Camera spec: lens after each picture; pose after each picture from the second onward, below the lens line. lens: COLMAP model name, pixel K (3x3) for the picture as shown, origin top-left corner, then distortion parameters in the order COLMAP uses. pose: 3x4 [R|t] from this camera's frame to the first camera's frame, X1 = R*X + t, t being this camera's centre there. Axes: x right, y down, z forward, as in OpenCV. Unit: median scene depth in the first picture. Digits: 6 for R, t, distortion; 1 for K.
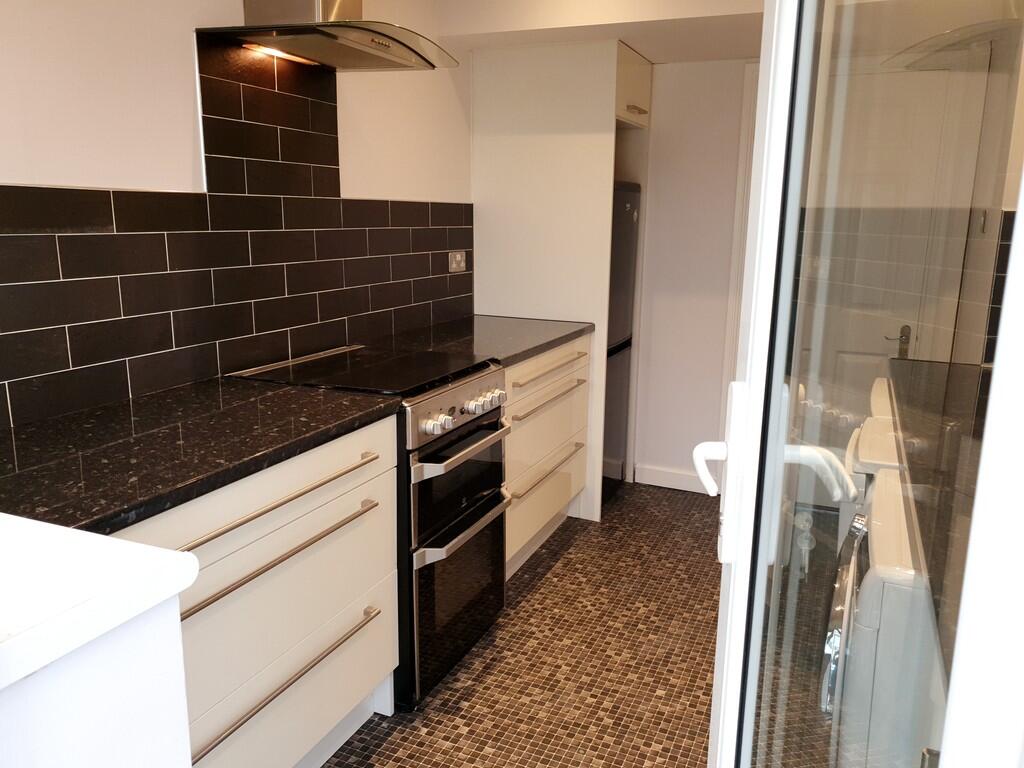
lens RADIAL K [[815.2, 0, 511.8], [0, 815.2, 382.5], [0, 0, 1]] dist [0.024908, -0.033263]
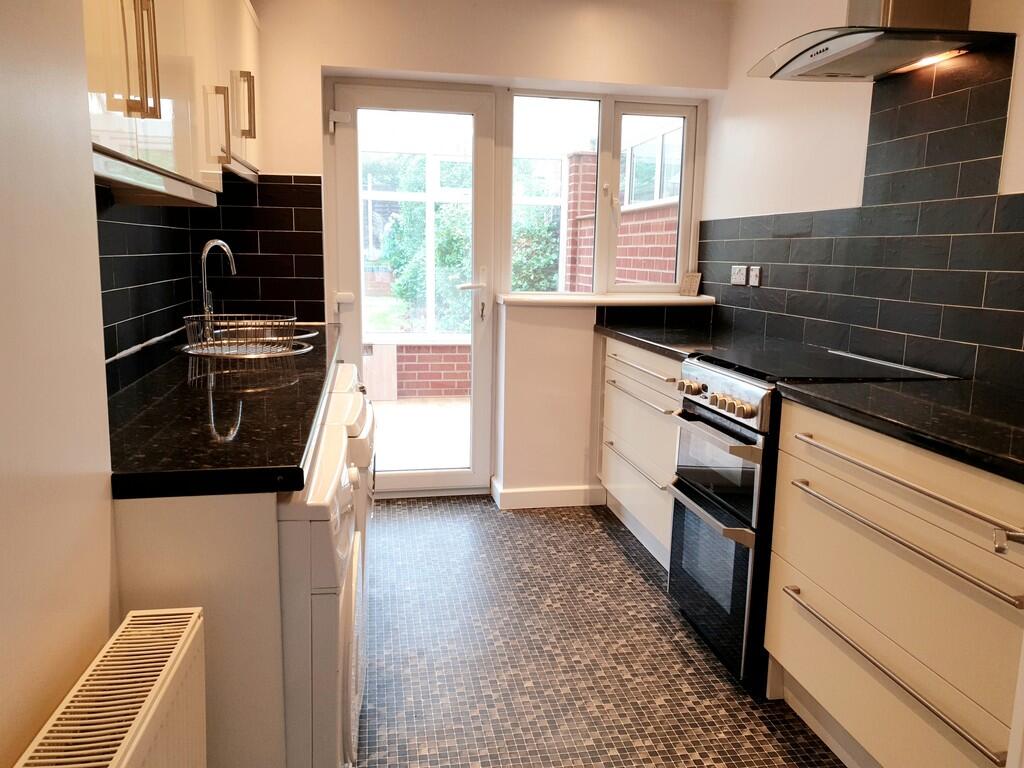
lens RADIAL K [[815.2, 0, 508.5], [0, 815.2, 386.3], [0, 0, 1]] dist [0.024908, -0.033263]
pose [[-0.843726, 0.102371, -0.526921, 0.685137], [-0.088698, 0.941561, 0.324956, -0.300131], [0.529394, 0.320911, -0.785339, 1.606473]]
